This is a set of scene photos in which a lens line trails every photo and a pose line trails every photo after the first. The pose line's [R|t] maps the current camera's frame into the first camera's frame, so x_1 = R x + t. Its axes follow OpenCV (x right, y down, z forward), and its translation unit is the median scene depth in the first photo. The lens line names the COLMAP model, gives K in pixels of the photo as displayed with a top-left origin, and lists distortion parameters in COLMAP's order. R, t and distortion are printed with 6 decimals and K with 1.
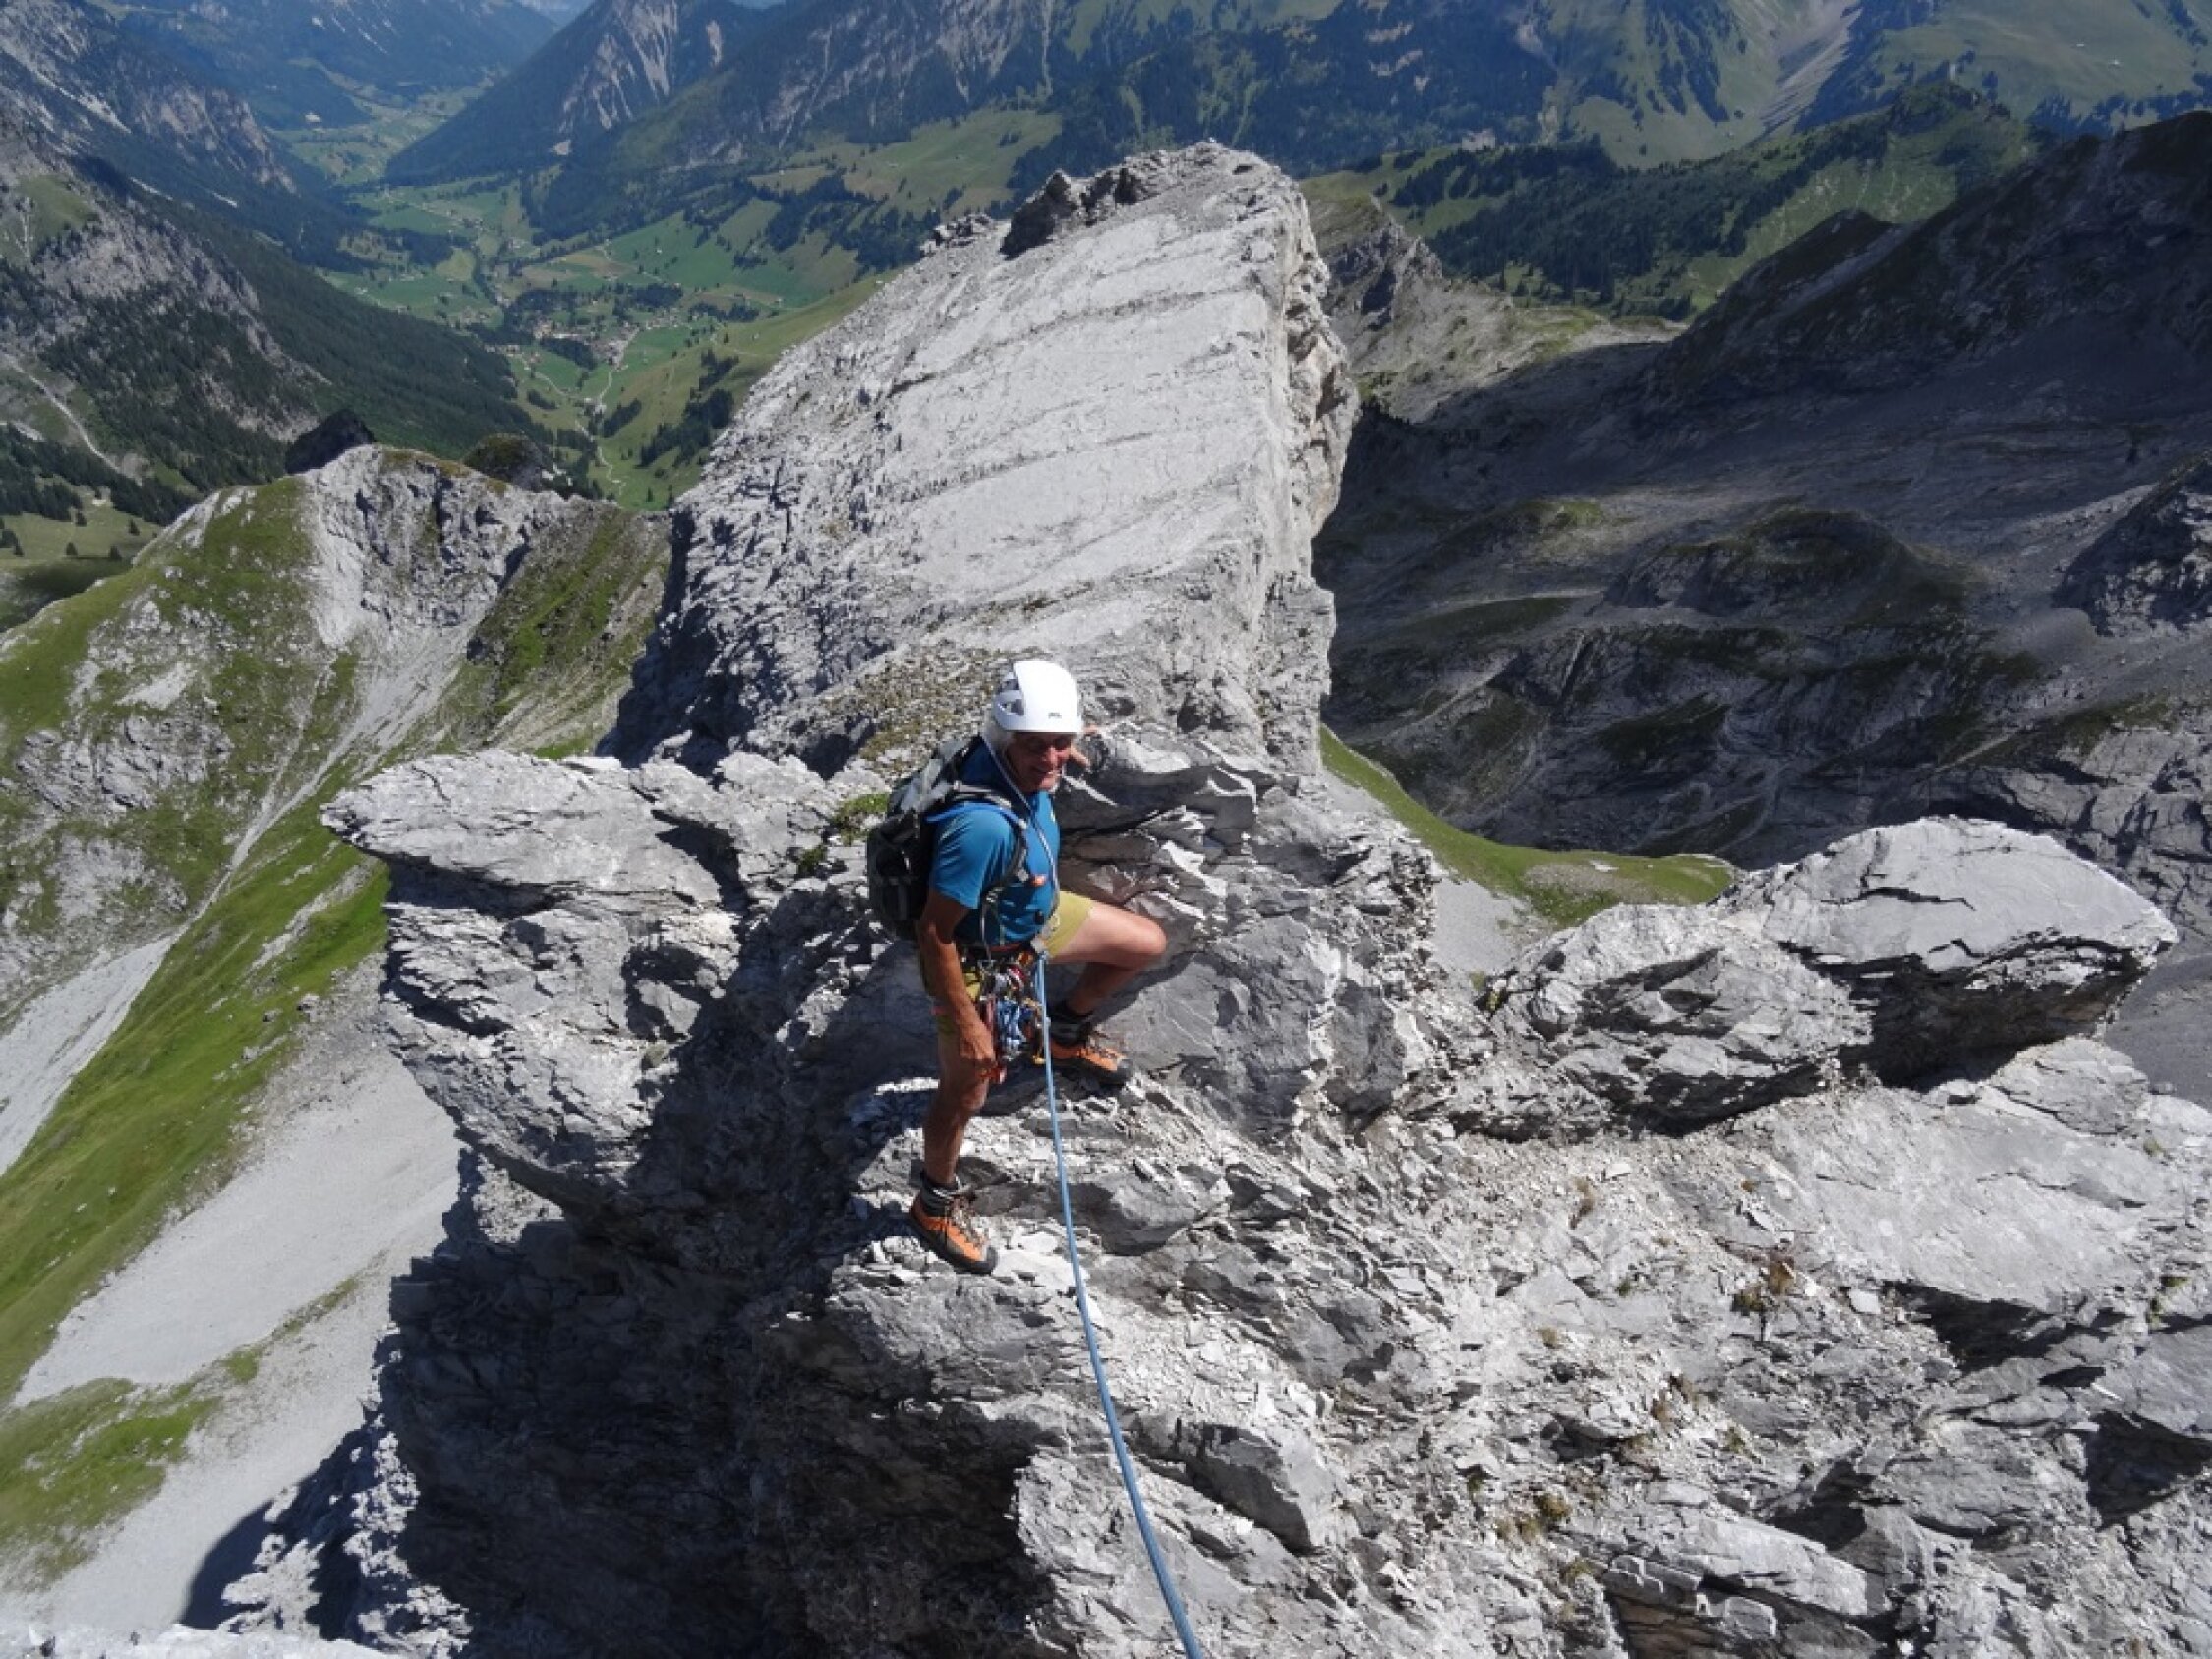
lens RADIAL K [[1590.1, 0, 1106.0], [0, 1590.1, 829.5], [0, 0, 1]] dist [0.000399, -0.003917]
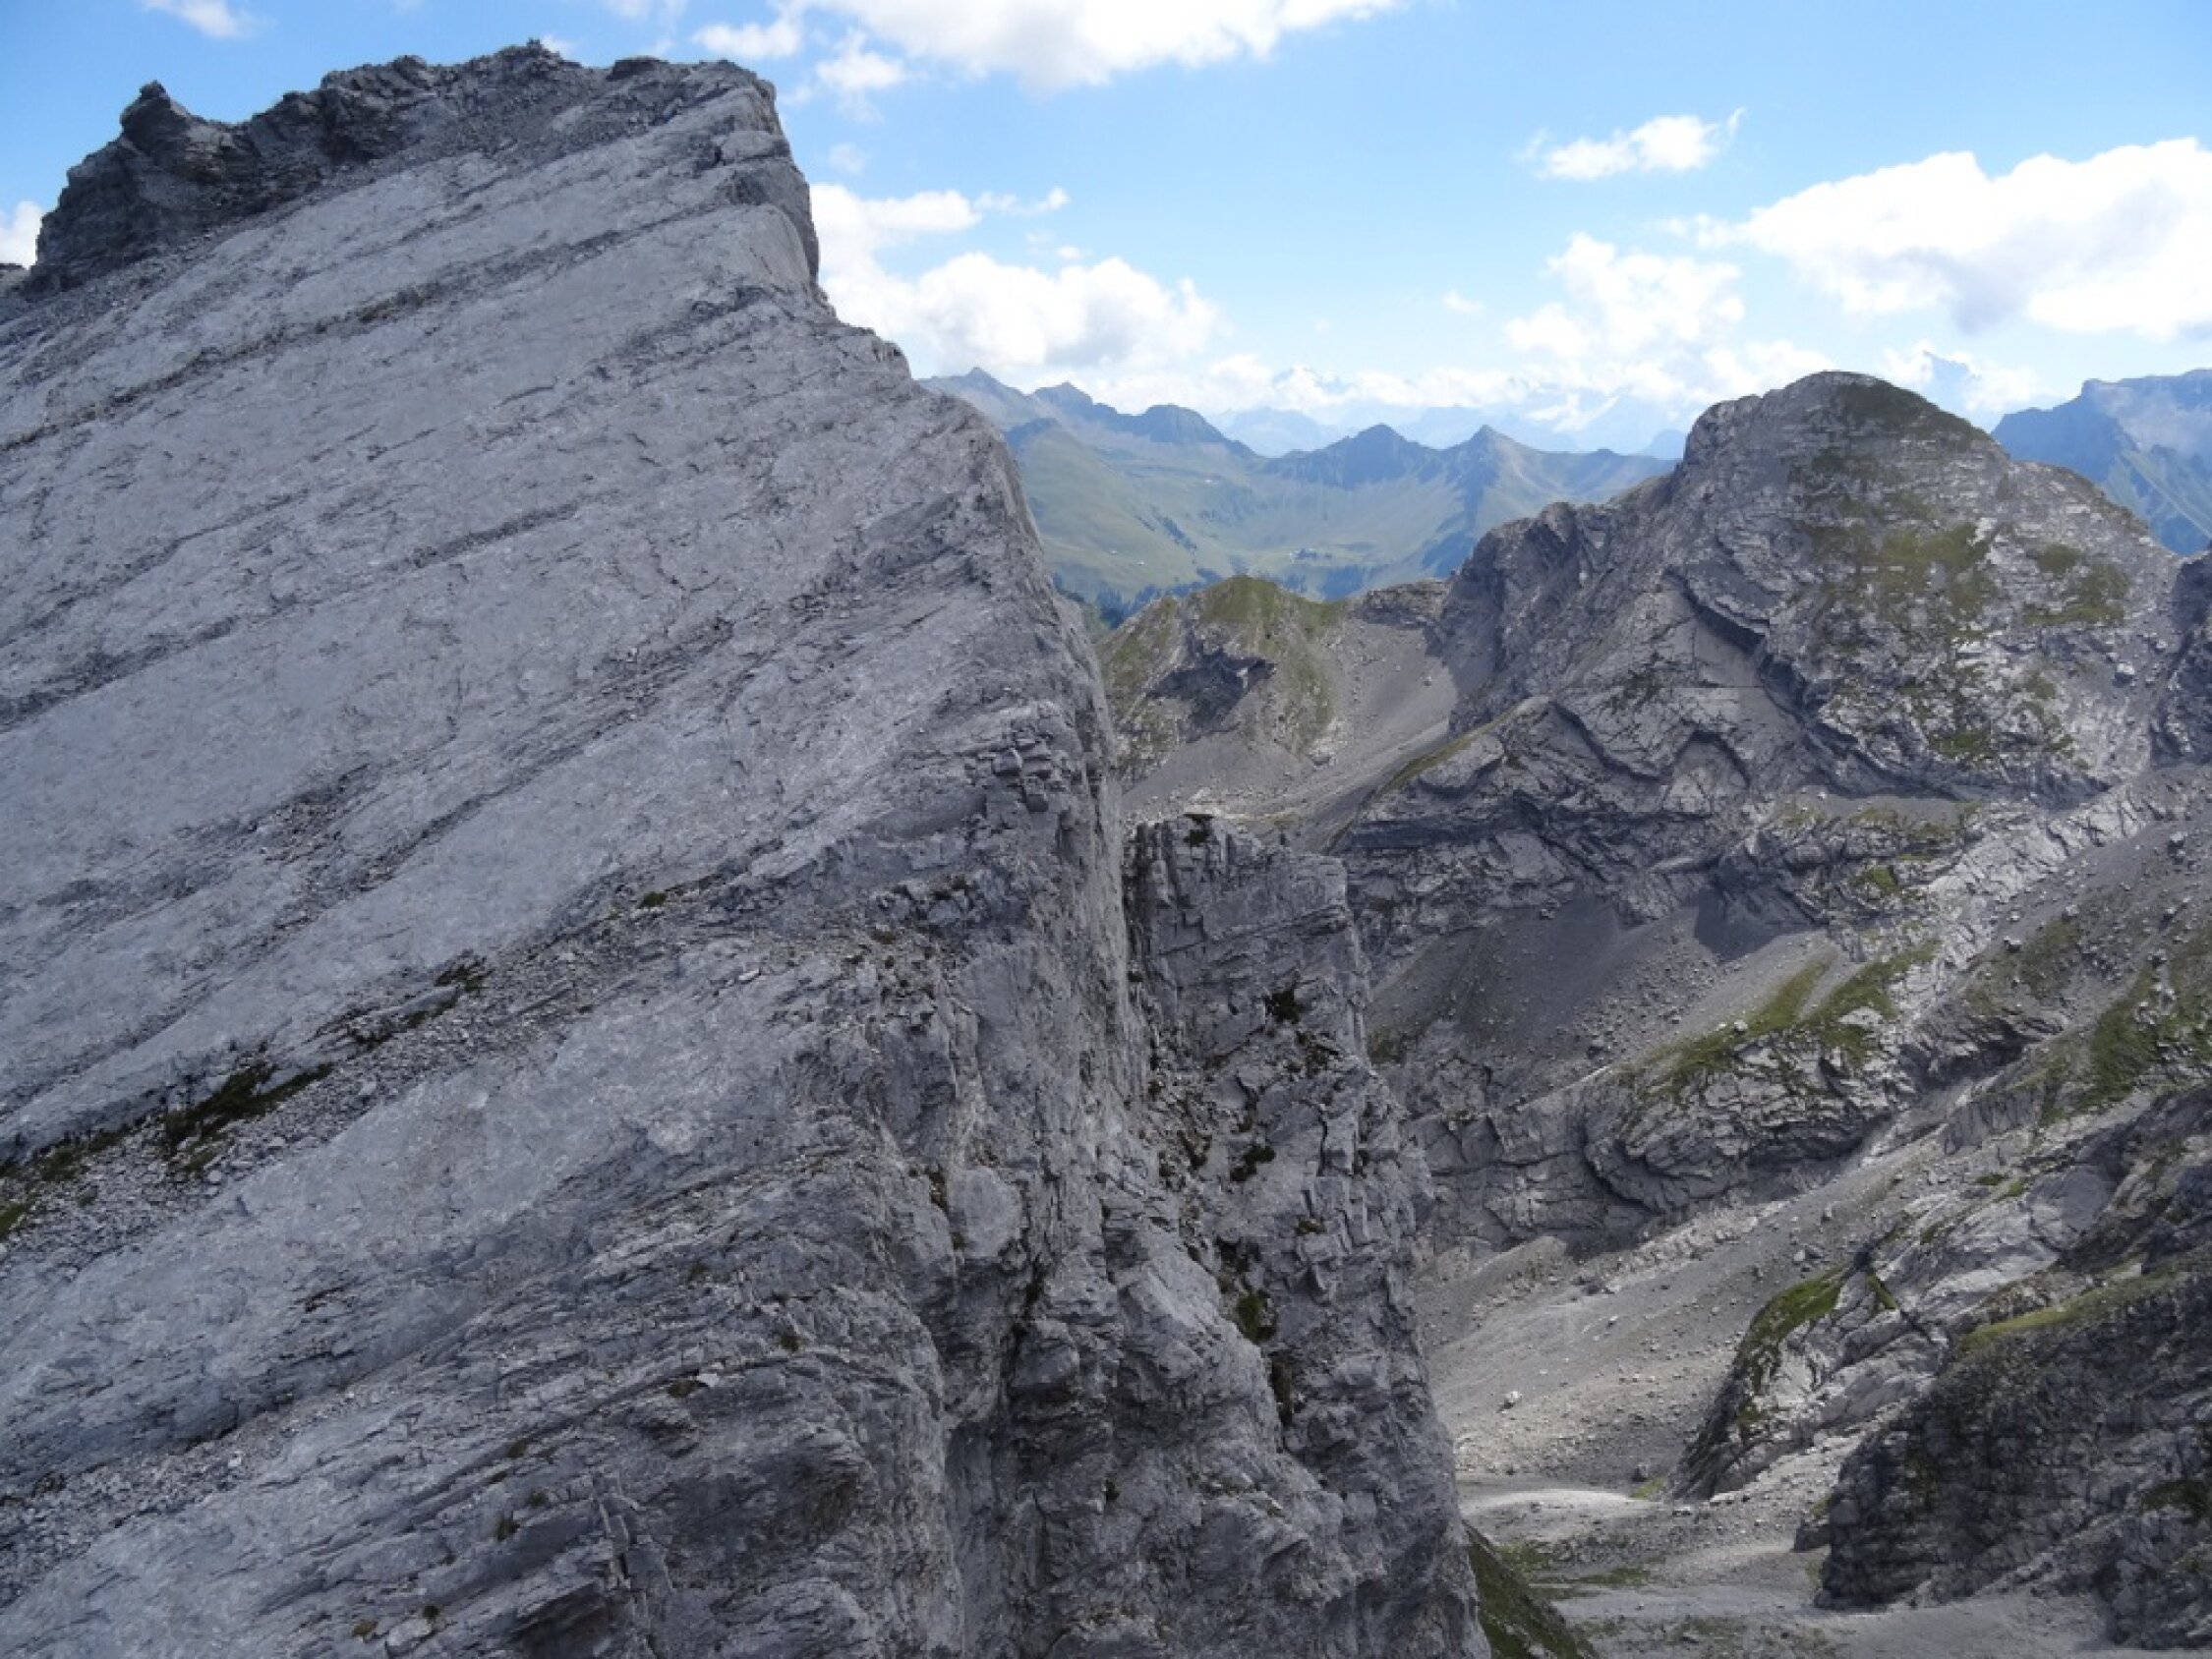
lens RADIAL K [[1590.1, 0, 1106.0], [0, 1590.1, 829.5], [0, 0, 1]] dist [0.000399, -0.003917]
pose [[0.874989, -0.121465, 0.468658, -0.036161], [0.255021, 0.938468, -0.232899, -0.095608], [-0.411531, 0.323301, 0.852126, 0.760776]]
